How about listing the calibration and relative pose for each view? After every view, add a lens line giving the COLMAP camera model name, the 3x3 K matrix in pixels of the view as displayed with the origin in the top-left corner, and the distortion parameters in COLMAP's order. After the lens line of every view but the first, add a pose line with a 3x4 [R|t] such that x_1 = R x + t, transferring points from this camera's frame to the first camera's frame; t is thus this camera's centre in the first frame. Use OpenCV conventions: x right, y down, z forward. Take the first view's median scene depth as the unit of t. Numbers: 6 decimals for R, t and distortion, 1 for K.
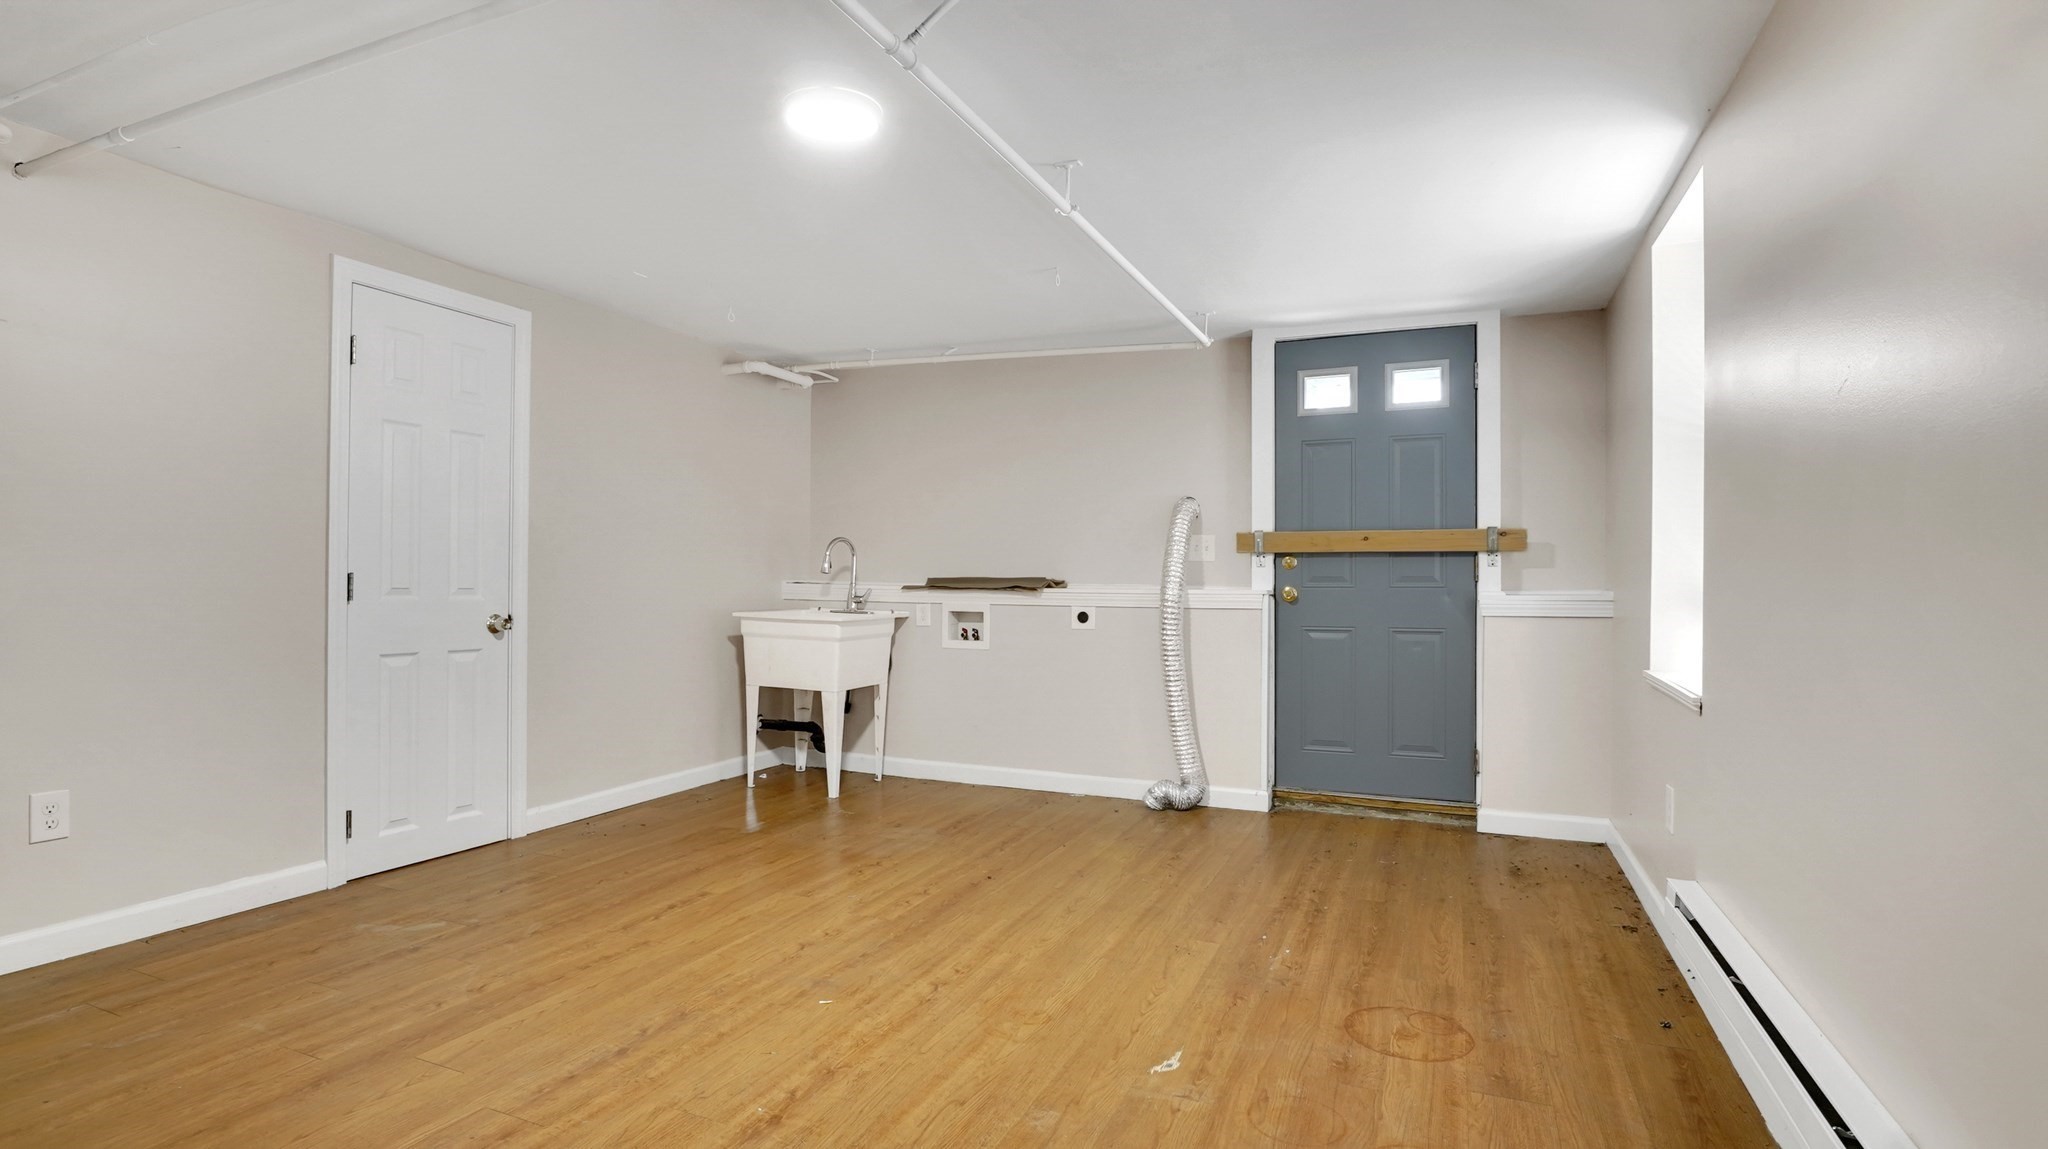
lens RADIAL K [[996.3, 0, 1014.0], [0, 996.3, 579.7], [0, 0, 1]] dist [-0.016683, -0.006045]
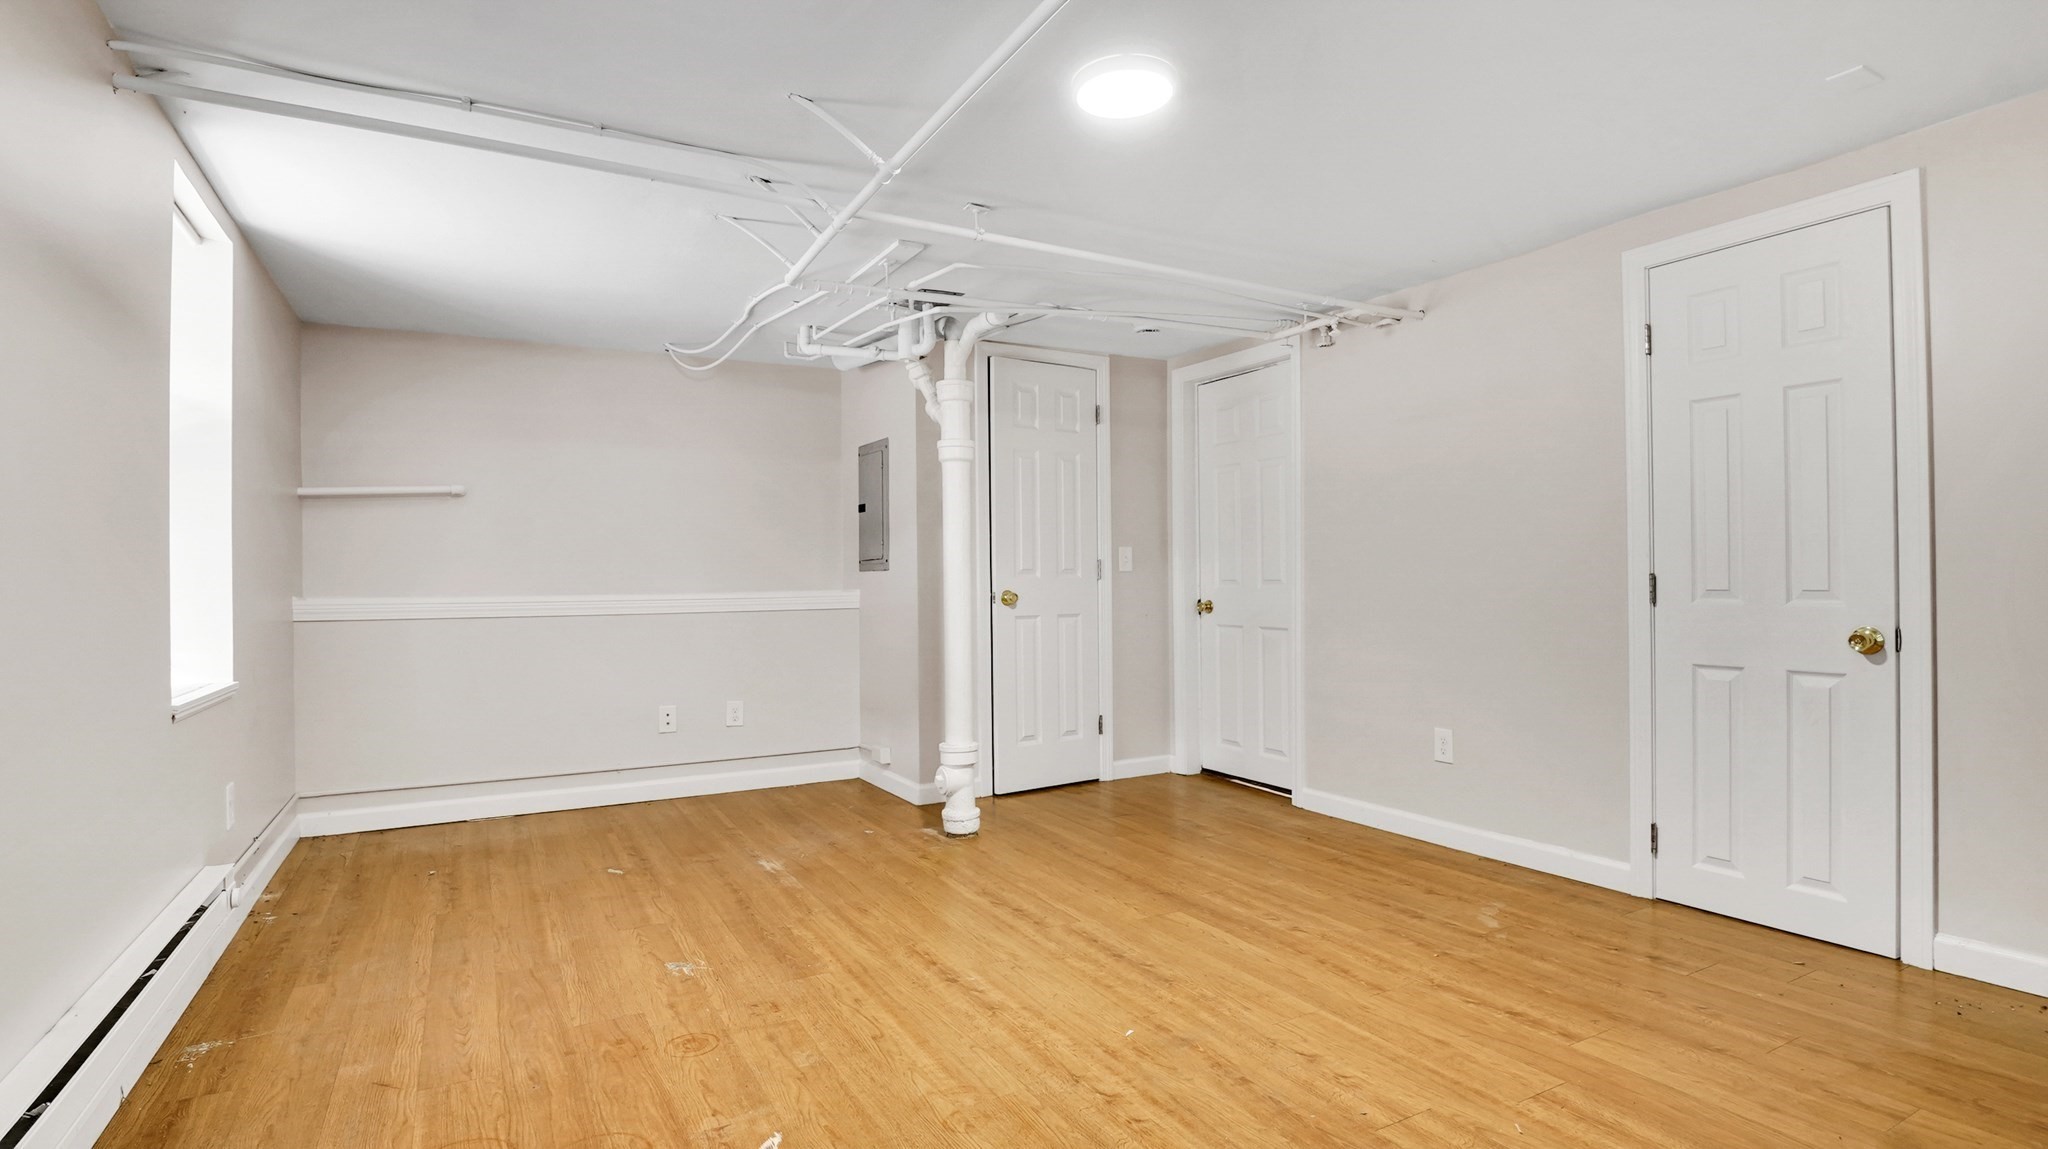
lens RADIAL K [[1076.9, 0, 1056.1], [0, 1076.9, 573.8], [0, 0, 1]] dist [-0.033383, -0.000480]
pose [[-0.609365, -0.008643, -0.792843, 0.511759], [0.006623, 0.999850, -0.015989, 0.006175], [0.792862, -0.014994, -0.609216, 1.222216]]
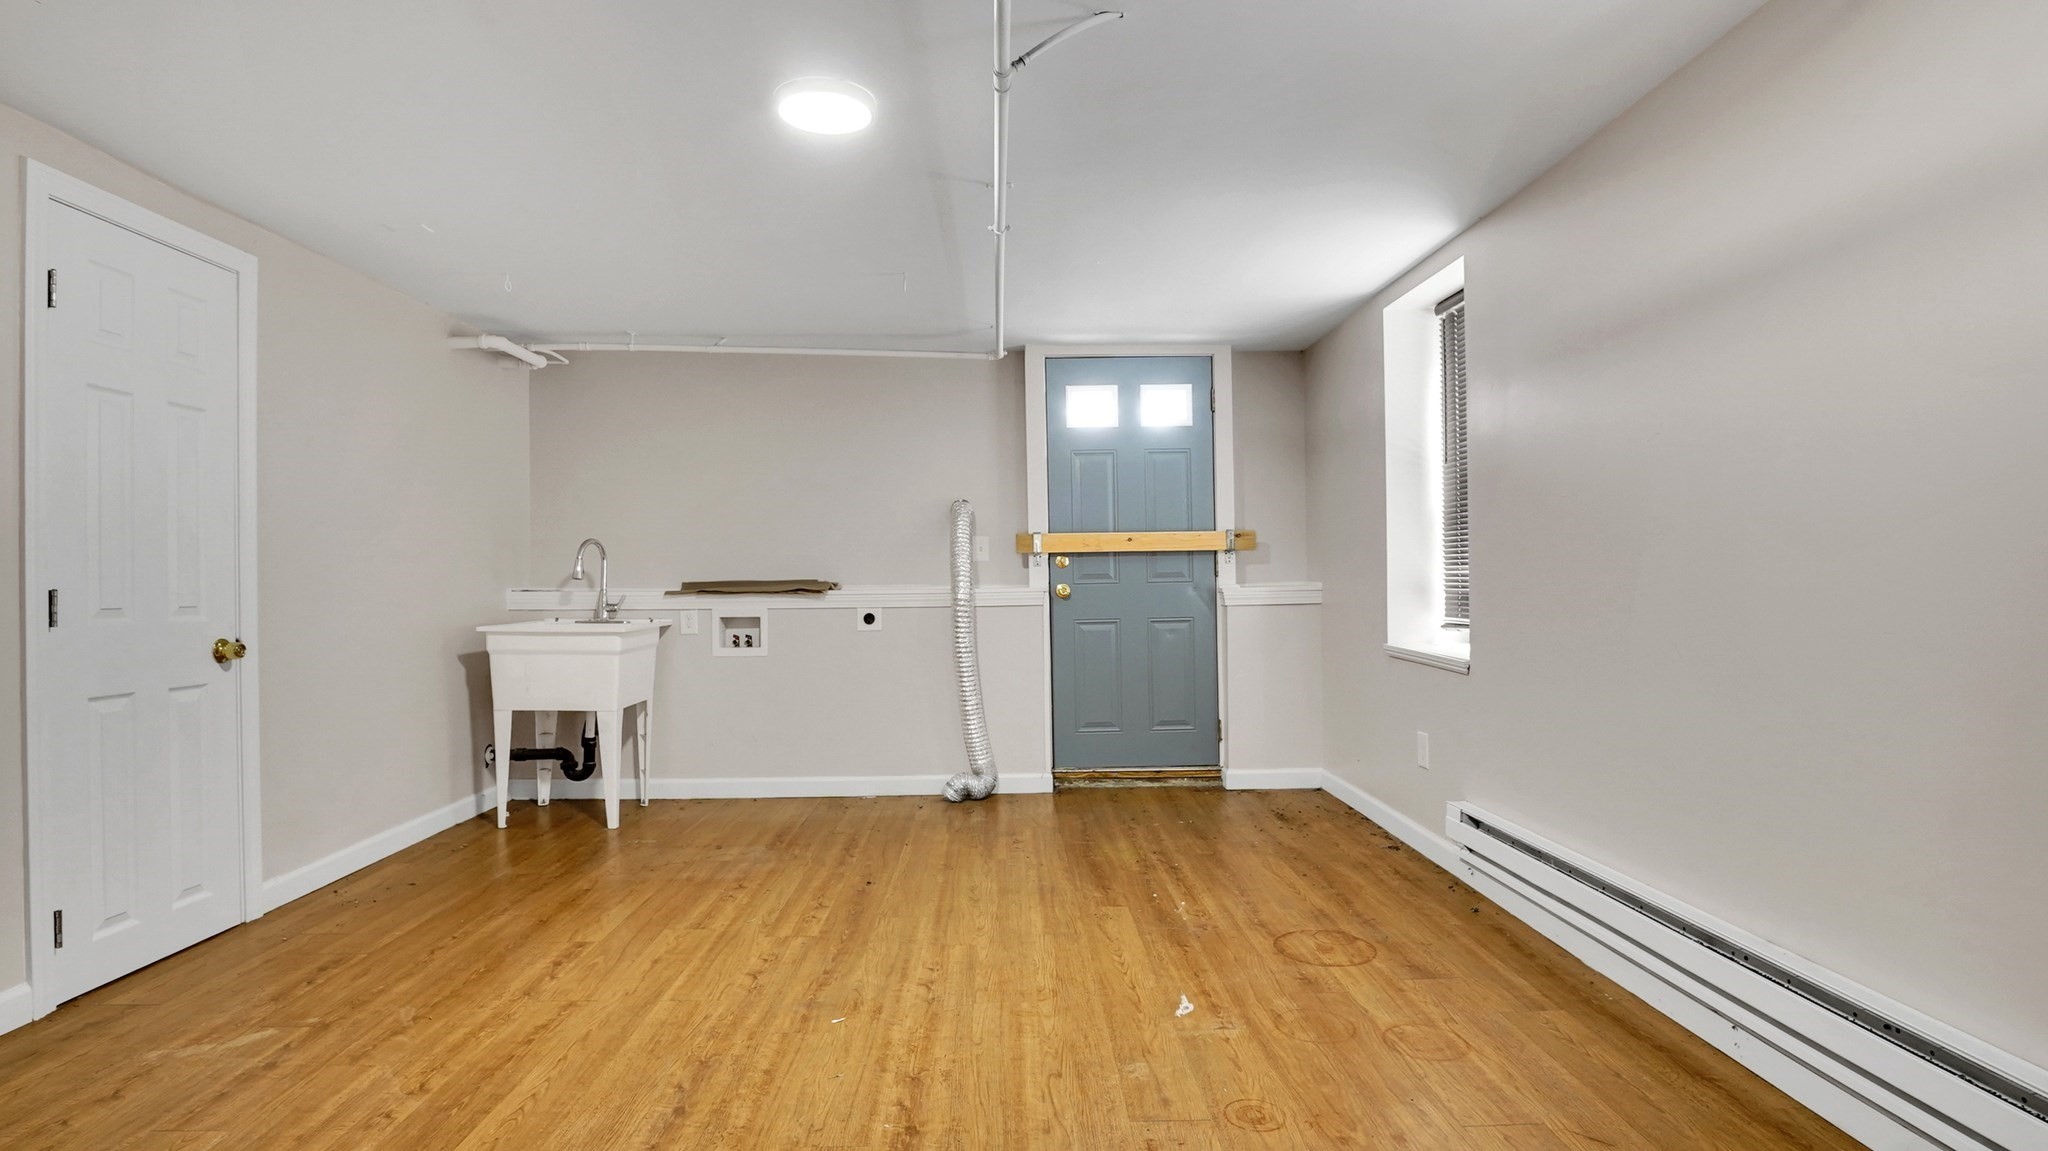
lens RADIAL K [[1006.5, 0, 1037.0], [0, 1006.5, 578.5], [0, 0, 1]] dist [-0.018508, -0.002229]
pose [[0.907104, -0.017877, 0.420528, -0.326111], [0.017977, 0.999831, 0.003726, -0.005247], [-0.420523, 0.004180, 0.907272, 0.021380]]
